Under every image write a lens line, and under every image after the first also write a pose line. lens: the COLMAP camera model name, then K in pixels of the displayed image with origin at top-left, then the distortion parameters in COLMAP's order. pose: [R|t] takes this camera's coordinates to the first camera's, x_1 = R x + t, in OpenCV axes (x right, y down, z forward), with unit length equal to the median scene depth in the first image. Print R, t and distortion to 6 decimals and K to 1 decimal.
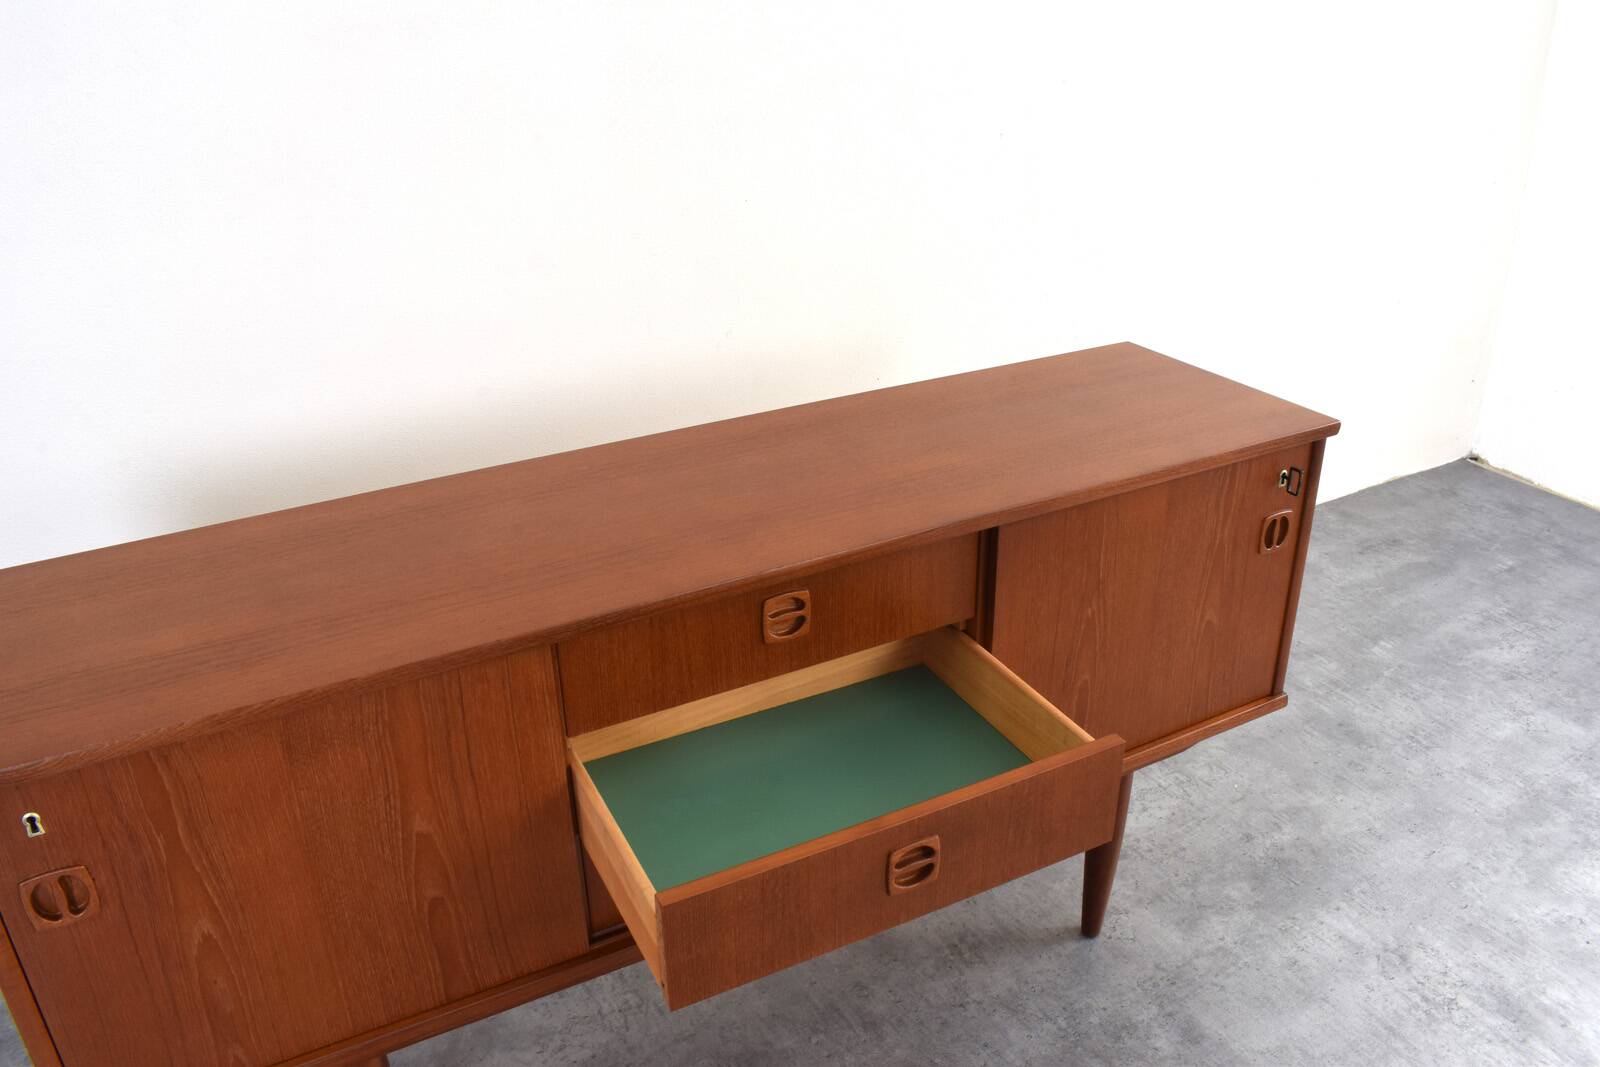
lens RADIAL K [[1279.3, 0, 794.3], [0, 1279.3, 534.7], [0, 0, 1]] dist [-0.092332, 0.017346]
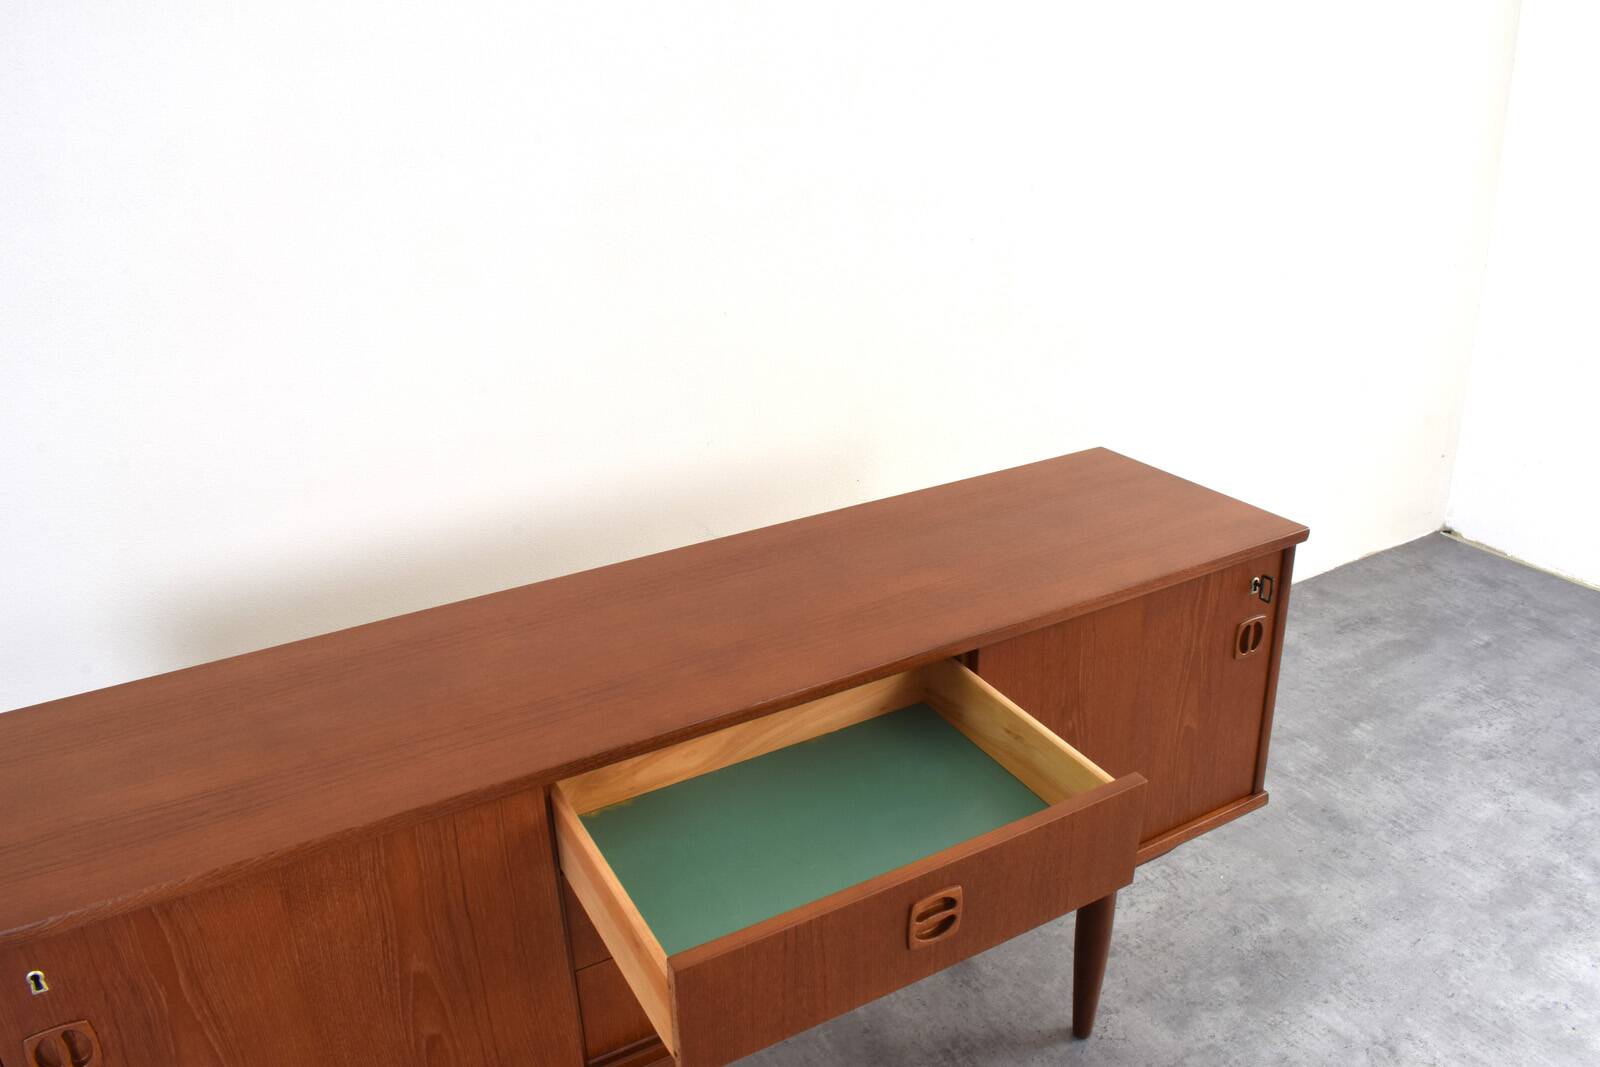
lens RADIAL K [[1279.3, 0, 794.3], [0, 1279.3, 534.7], [0, 0, 1]] dist [-0.092332, 0.017346]
pose [[0.999671, -0.022303, 0.012651, 0.001346], [0.022909, 0.998488, -0.049974, -0.042023], [-0.011517, 0.050248, 0.998670, -0.021138]]
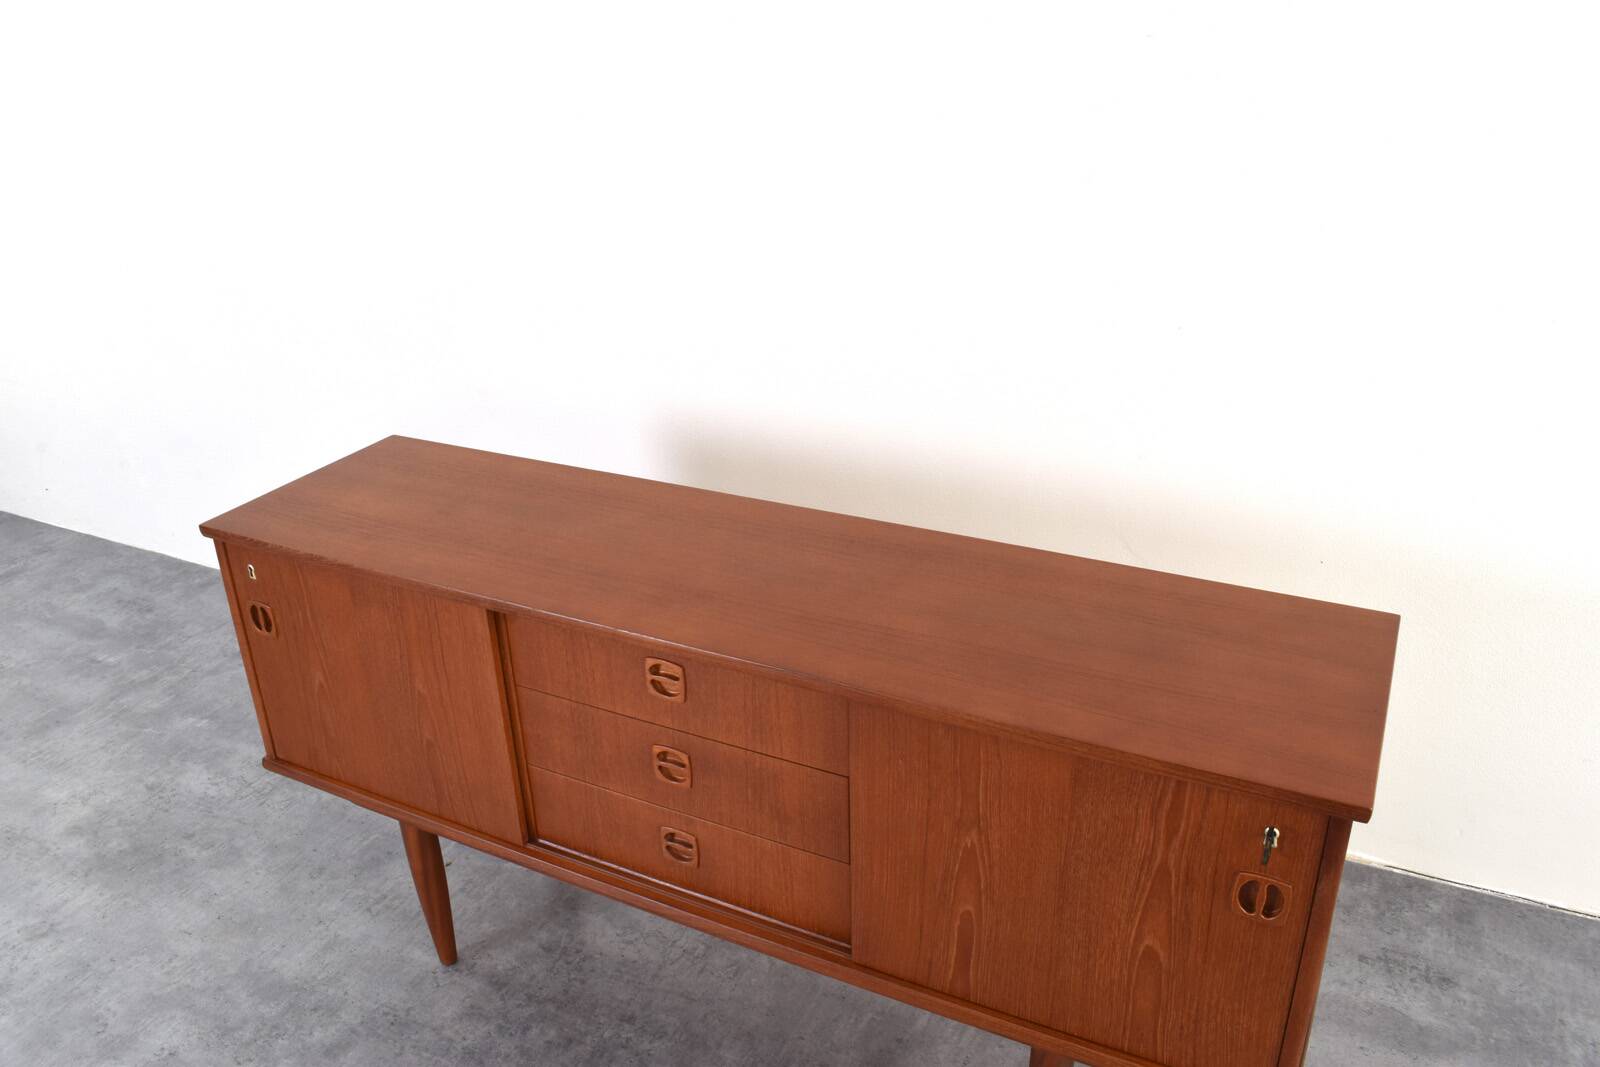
lens RADIAL K [[1198.1, 0, 800.0], [0, 1198.1, 533.5], [0, 0, 1]] dist [-0.074529, 0.000463]
pose [[0.575313, 0.340096, -0.743874, 0.670633], [-0.347255, 0.924984, 0.154332, -0.218654], [0.740560, 0.169524, 0.650256, 0.285637]]
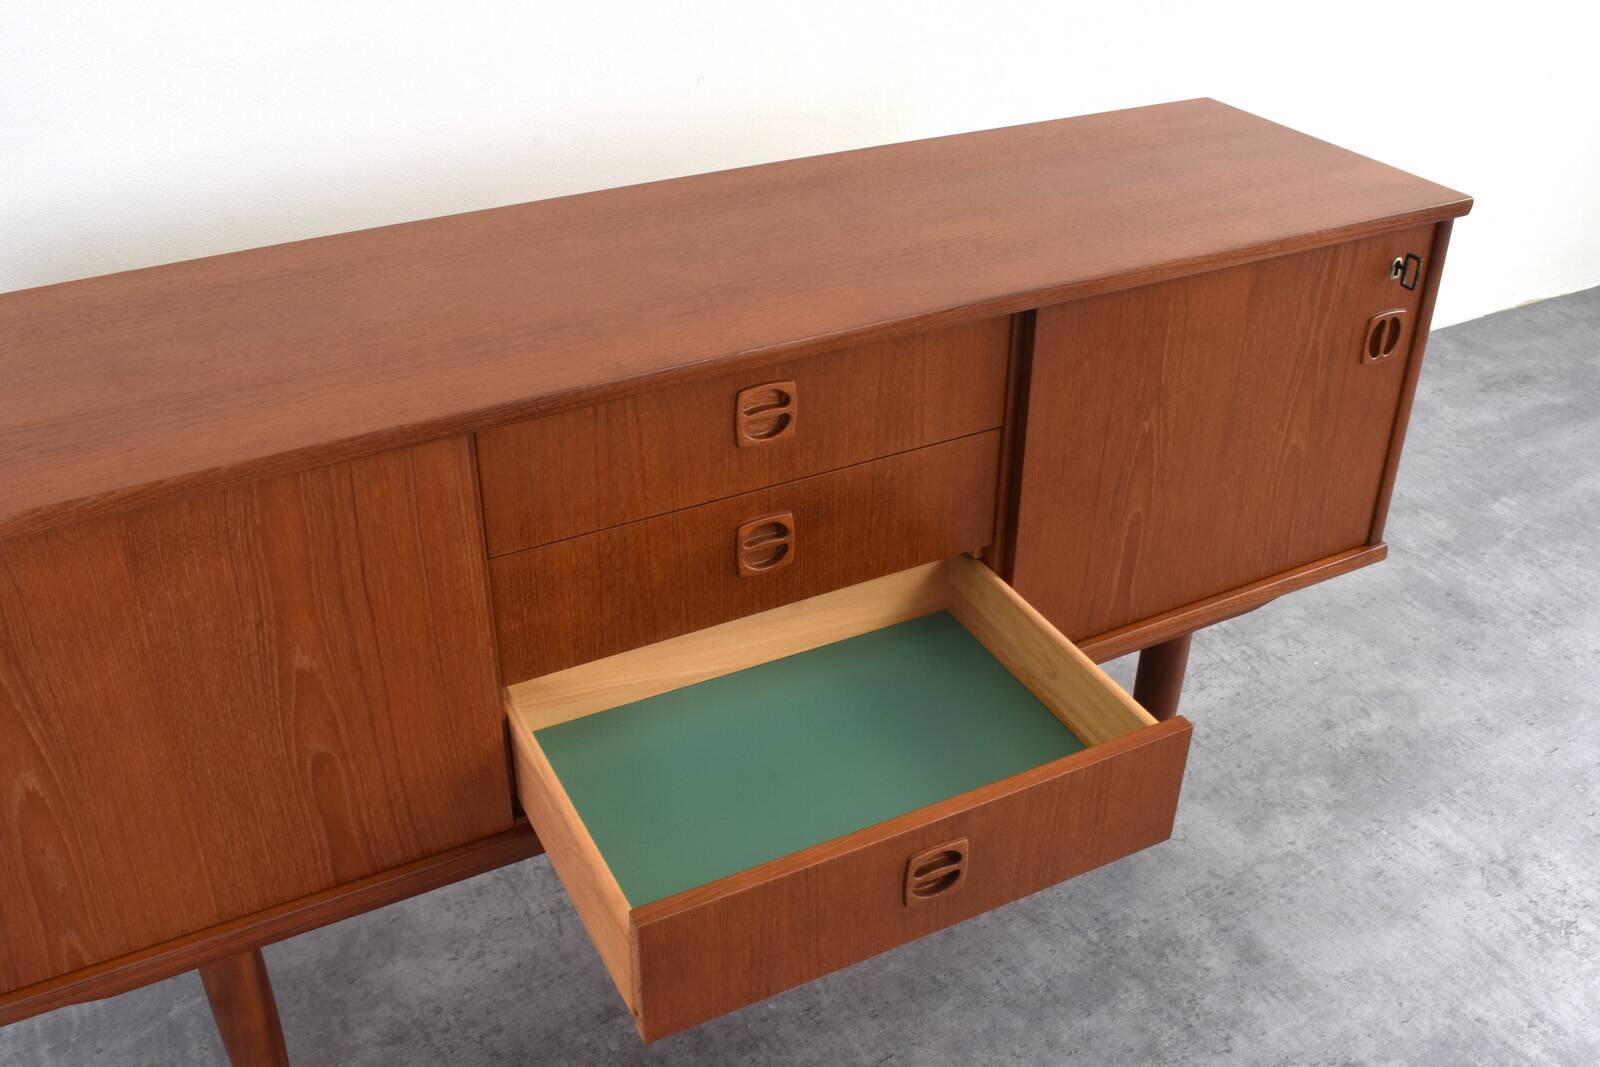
lens RADIAL K [[1575.0, 0, 800.0], [0, 1575.0, 533.5], [0, 0, 1]] dist [-0.075981, 0.019156]
pose [[0.999646, 0.021523, 0.015649, 0.000798], [-0.022947, 0.994981, 0.097397, 0.033892], [-0.013474, -0.097722, 0.995123, 0.016181]]
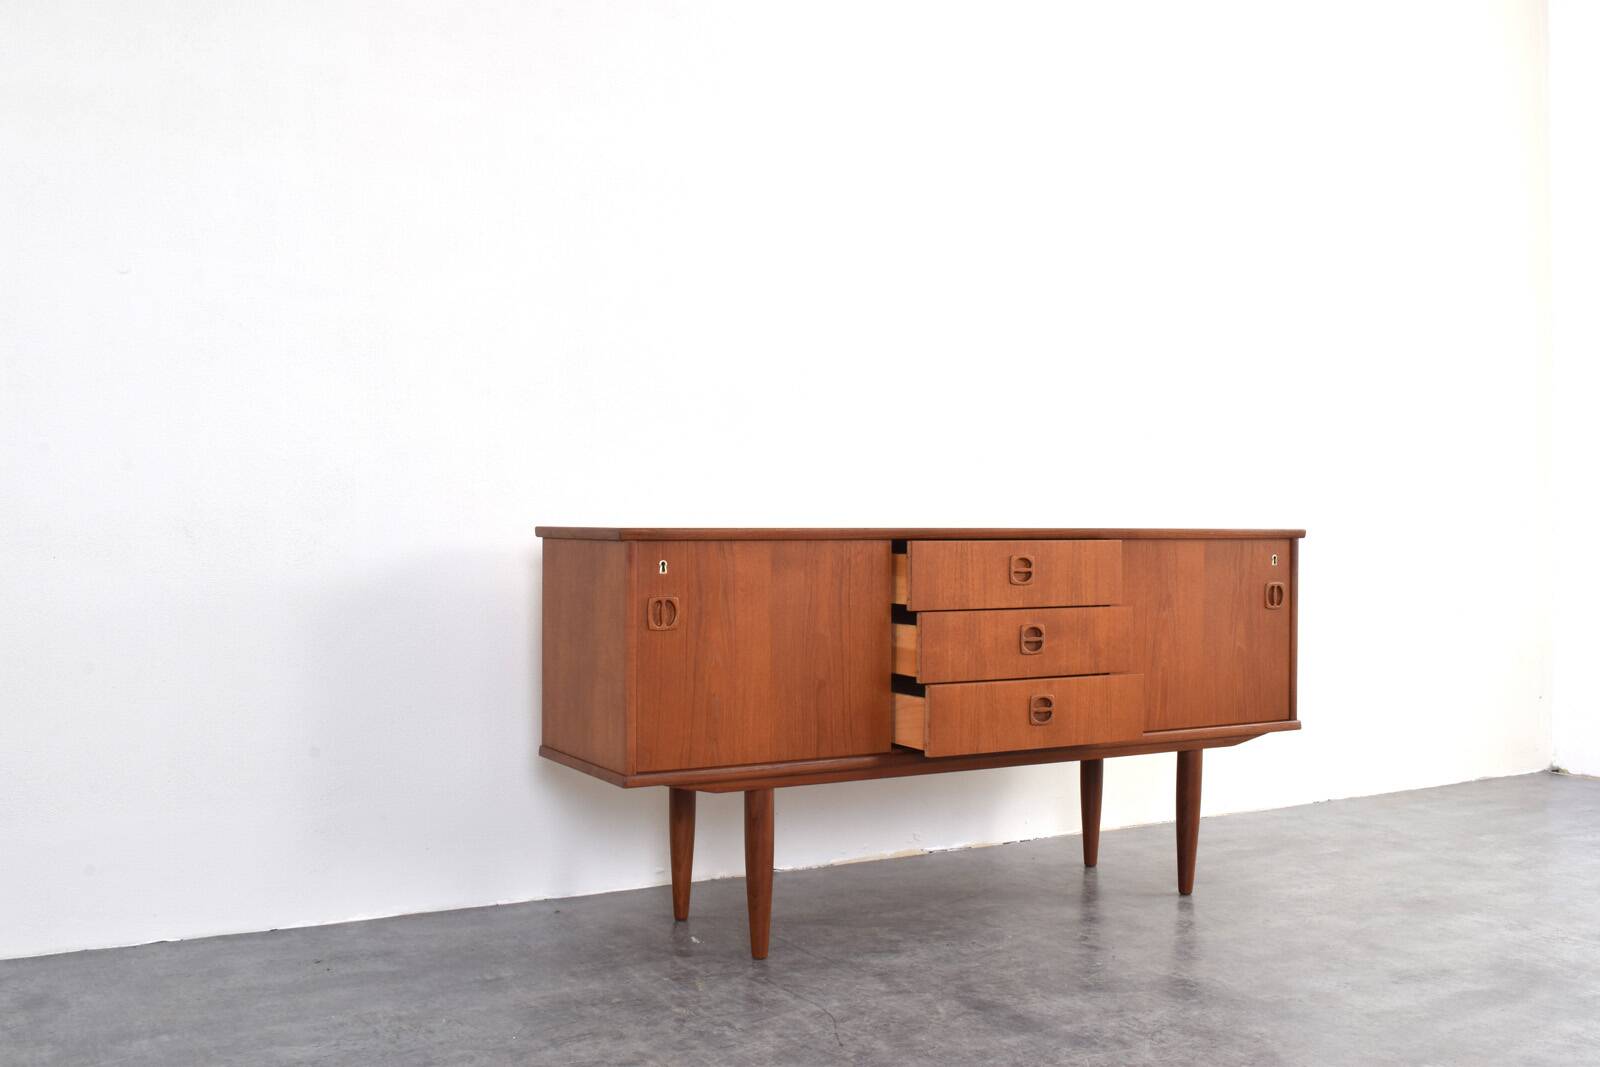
lens RADIAL K [[1575.0, 0, 800.0], [0, 1575.0, 533.5], [0, 0, 1]] dist [-0.075981, 0.019156]
pose [[0.999530, 0.025538, 0.016935, -0.267313], [-0.016059, 0.907257, -0.420269, 0.778649], [-0.026097, 0.419800, 0.907241, -0.846988]]
